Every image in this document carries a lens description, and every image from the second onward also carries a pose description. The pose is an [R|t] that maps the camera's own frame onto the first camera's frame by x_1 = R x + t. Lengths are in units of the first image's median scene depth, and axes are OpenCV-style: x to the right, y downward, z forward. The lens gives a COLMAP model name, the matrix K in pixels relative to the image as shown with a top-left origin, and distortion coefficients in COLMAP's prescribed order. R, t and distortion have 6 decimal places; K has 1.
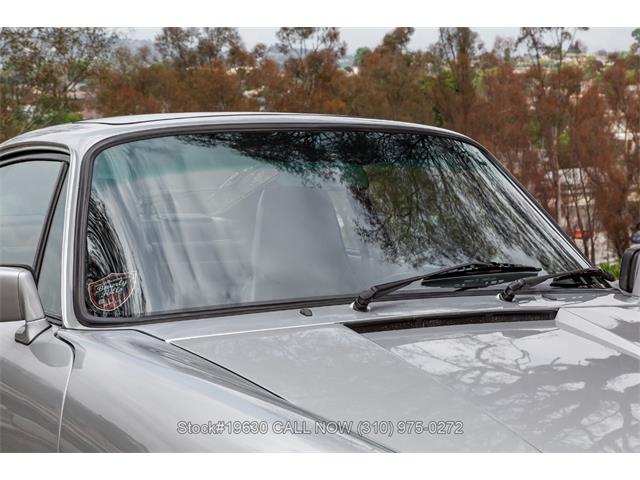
lens RADIAL K [[1445.5, 0, 298.3], [0, 1445.5, 227.7], [0, 0, 1]] dist [0.380343, 0.201592]
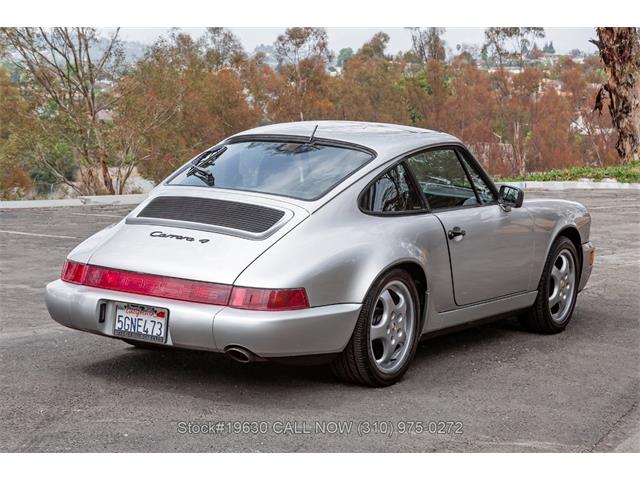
lens RADIAL K [[2153.1, 0, 298.0], [0, 2153.1, 255.8], [0, 0, 1]] dist [0.175492, 14.414890]
pose [[0.999640, -0.009636, 0.025044, -0.038798], [0.009956, 0.999870, -0.012670, 0.055822], [-0.024919, 0.012914, 0.999606, -0.695376]]
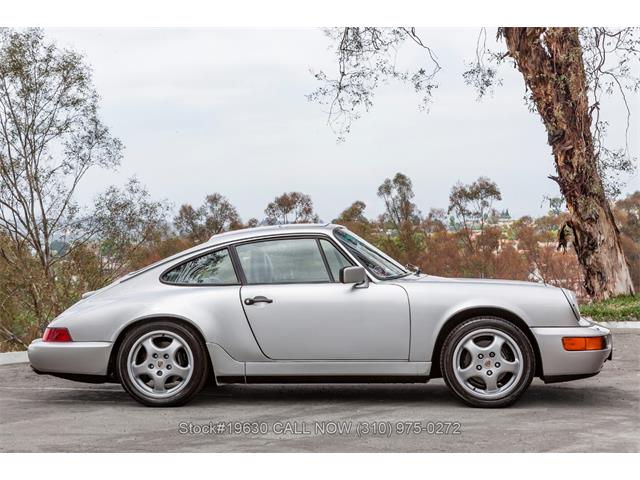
lens RADIAL K [[1445.5, 0, 298.3], [0, 1445.5, 227.7], [0, 0, 1]] dist [0.380343, 0.201592]
pose [[0.999201, -0.039960, 0.000908, 0.013241], [0.039782, 0.992024, -0.119607, 0.040101], [0.003878, 0.119547, 0.992821, -0.301161]]
